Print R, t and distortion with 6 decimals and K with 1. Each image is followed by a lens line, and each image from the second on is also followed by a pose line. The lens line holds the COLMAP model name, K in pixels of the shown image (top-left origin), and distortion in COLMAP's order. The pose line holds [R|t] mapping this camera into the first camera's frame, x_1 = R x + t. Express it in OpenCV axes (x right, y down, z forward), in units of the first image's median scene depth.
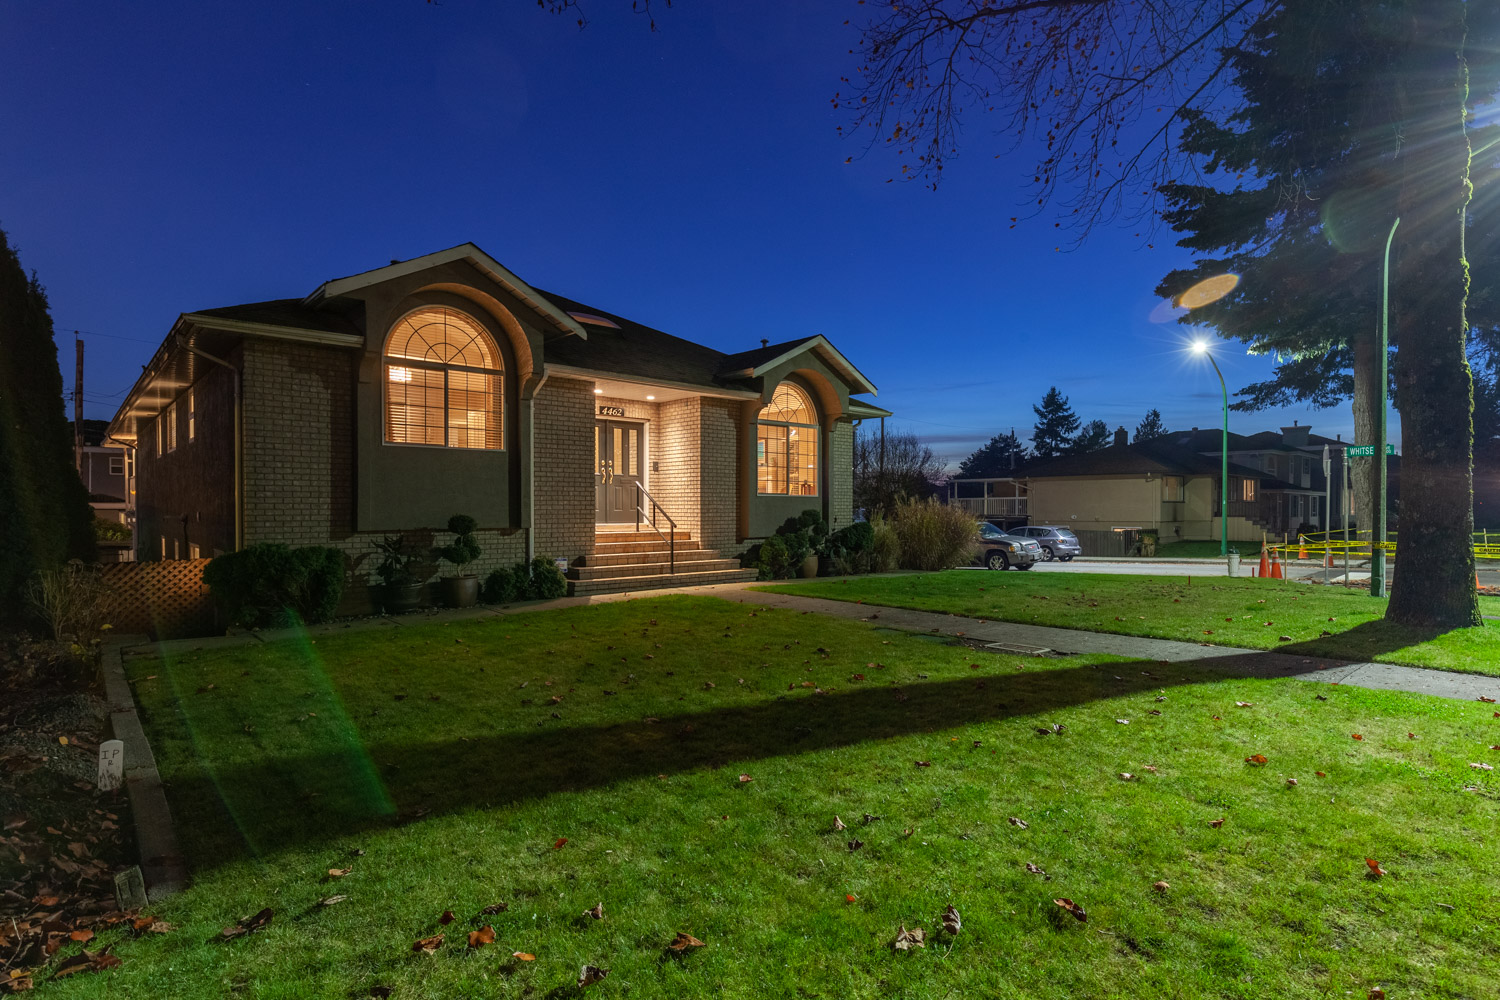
lens RADIAL K [[761.9, 0, 742.6], [0, 761.9, 506.9], [0, 0, 1]] dist [-0.003565, -0.000467]
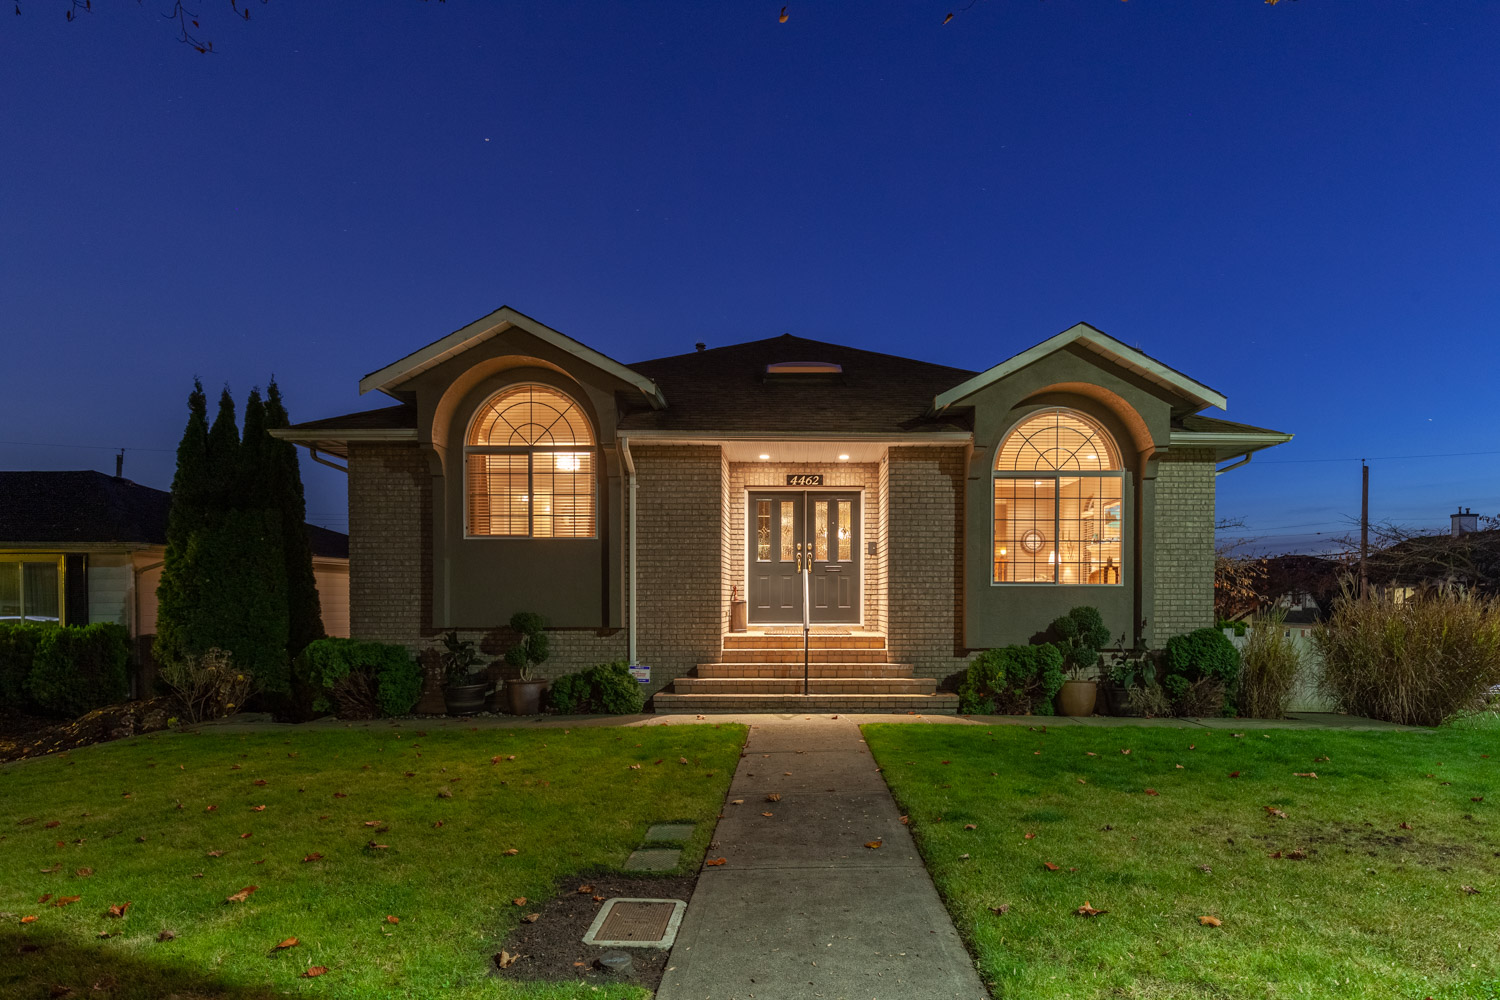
lens RADIAL K [[828.8, 0, 791.7], [0, 828.8, 607.4], [0, 0, 1]] dist [-0.001135, 0.000474]
pose [[0.747144, 0.005365, -0.664640, 0.396849], [0.000871, 0.999959, 0.009051, -0.002864], [0.664661, -0.007341, 0.747109, 0.367718]]
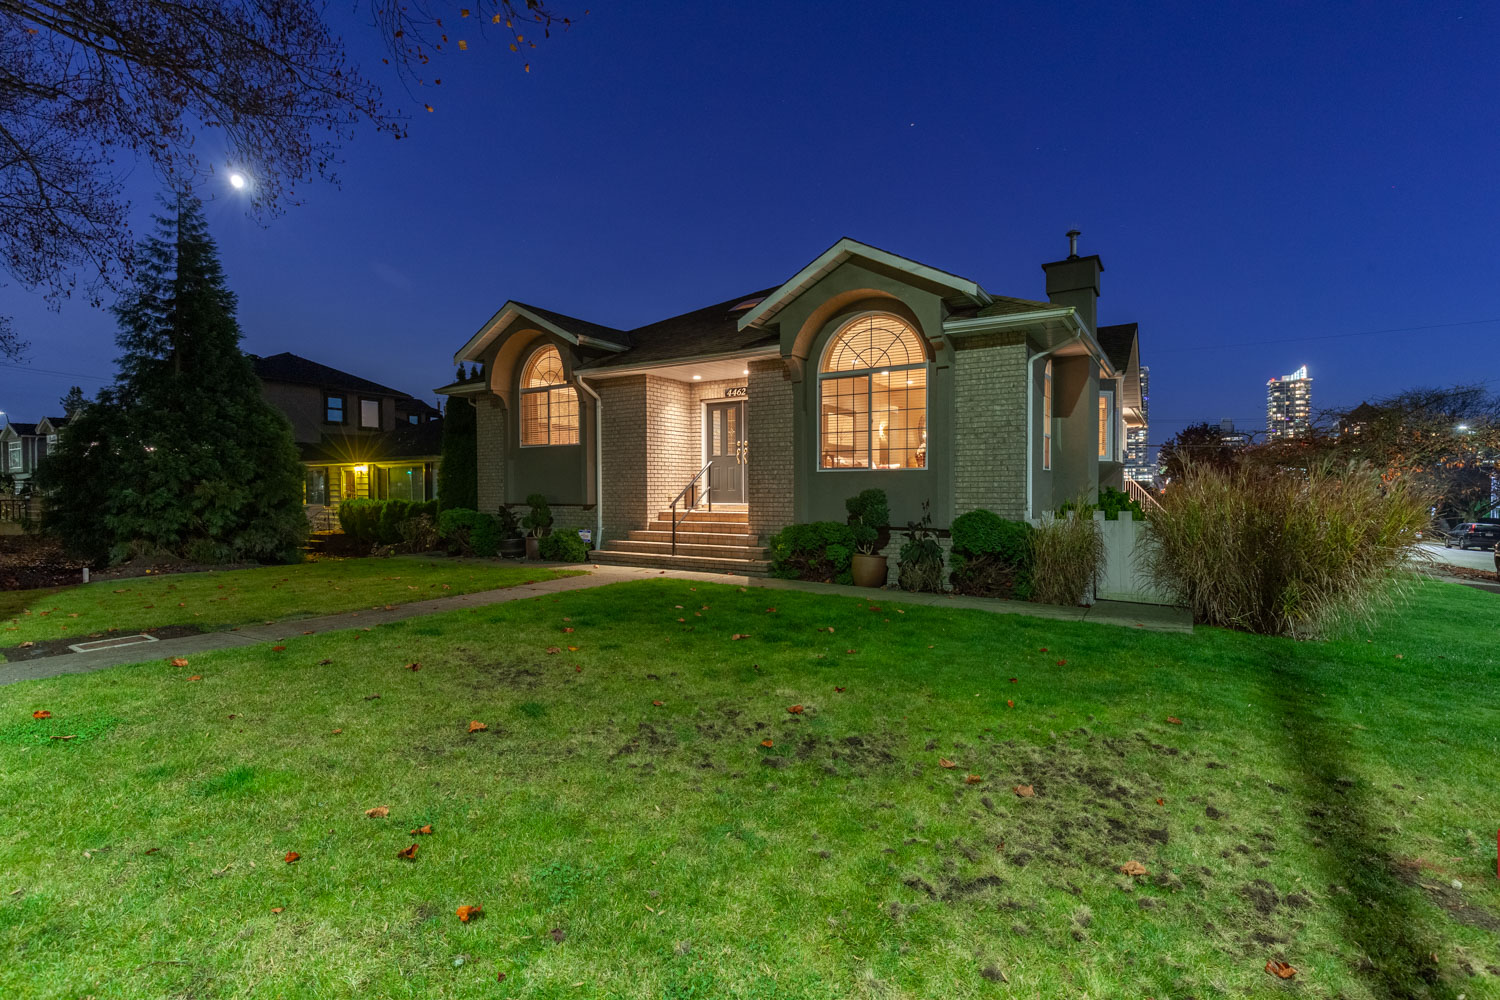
lens RADIAL K [[686.7, 0, 740.1], [0, 686.7, 500.1], [0, 0, 1]] dist [0.004610, 0.000113]
pose [[0.268926, 0.013400, -0.963068, 0.727303], [0.004224, 0.999877, 0.015091, 0.003813], [0.963151, -0.008126, 0.268837, 0.785719]]
